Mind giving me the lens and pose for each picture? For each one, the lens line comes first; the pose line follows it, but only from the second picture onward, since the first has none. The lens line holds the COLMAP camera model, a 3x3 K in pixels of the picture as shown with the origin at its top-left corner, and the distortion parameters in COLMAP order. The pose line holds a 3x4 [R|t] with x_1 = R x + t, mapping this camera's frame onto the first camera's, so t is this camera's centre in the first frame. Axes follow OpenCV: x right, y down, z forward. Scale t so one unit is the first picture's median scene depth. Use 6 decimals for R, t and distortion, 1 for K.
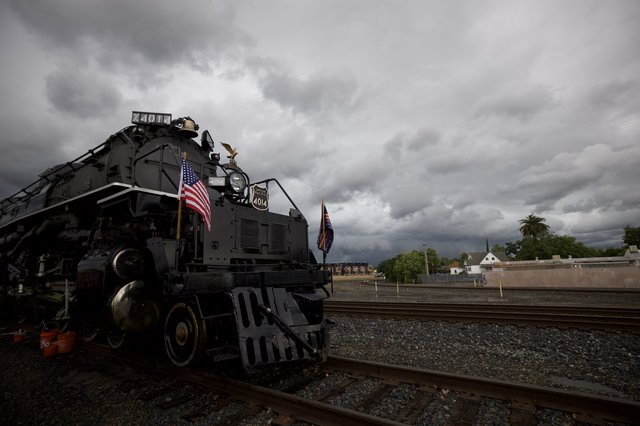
lens RADIAL K [[300.1, 0, 319.6], [0, 300.1, 212.6], [0, 0, 1]] dist [-0.042973, 0.022136]
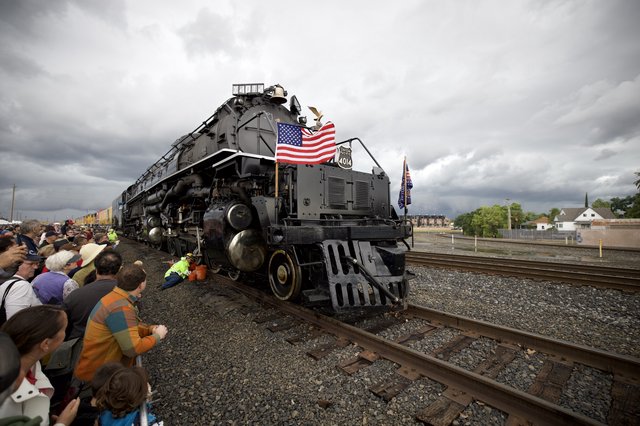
lens RADIAL K [[273.8, 0, 320.1], [0, 273.8, 212.8], [0, 0, 1]] dist [-0.044918, 0.015767]
pose [[0.962884, 0.019615, -0.269201, -0.018269], [0.024025, 0.987168, 0.157865, -0.010786], [0.268843, -0.158473, 0.950058, 0.019332]]
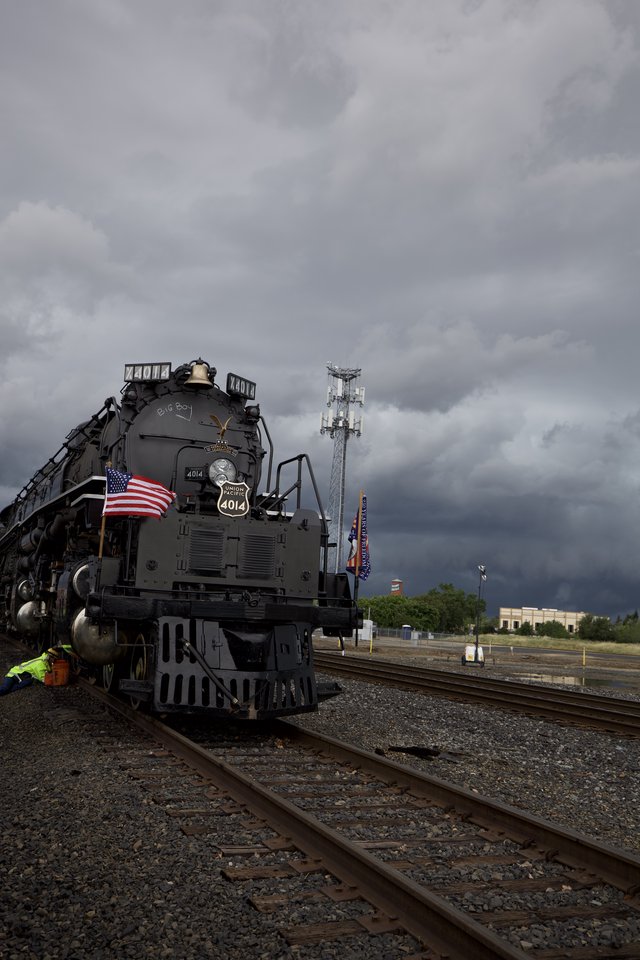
lens RADIAL K [[899.0, 0, 322.2], [0, 899.0, 485.1], [0, 0, 1]] dist [0.054924, 0.000000]
pose [[0.835465, -0.002737, -0.549537, 1.148627], [0.030530, 0.998674, 0.041441, -0.164192], [0.548695, -0.051400, 0.834441, -0.669428]]
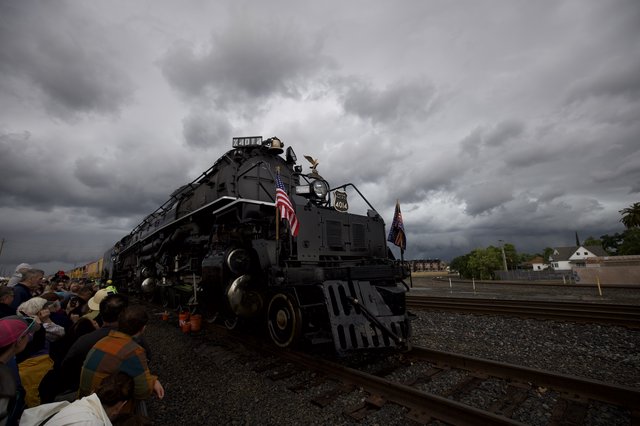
lens RADIAL K [[273.8, 0, 318.7], [0, 273.8, 215.7], [0, 0, 1]] dist [-0.044918, 0.015767]
pose [[0.966876, -0.049370, -0.250427, -0.025195], [0.050131, 0.998737, -0.003343, 0.003299], [0.250276, -0.009322, 0.968130, -0.012723]]
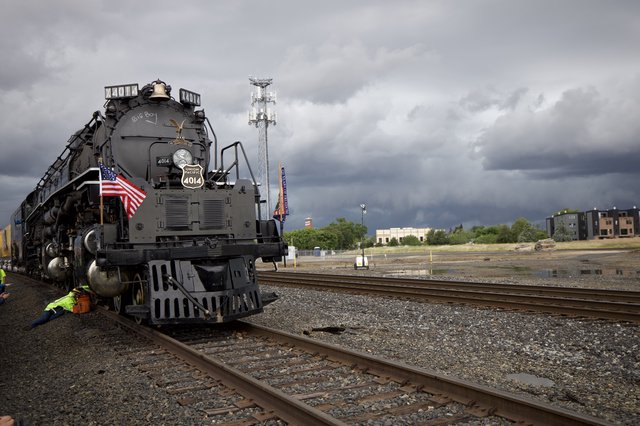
lens RADIAL K [[599.4, 0, 321.8], [0, 599.4, 211.0], [0, 0, 1]] dist [0.054924, 0.000000]
pose [[0.889462, -0.030938, -0.455962, 1.139683], [0.105176, 0.984783, 0.138352, -0.171672], [0.444743, -0.171015, 0.879180, -0.651813]]
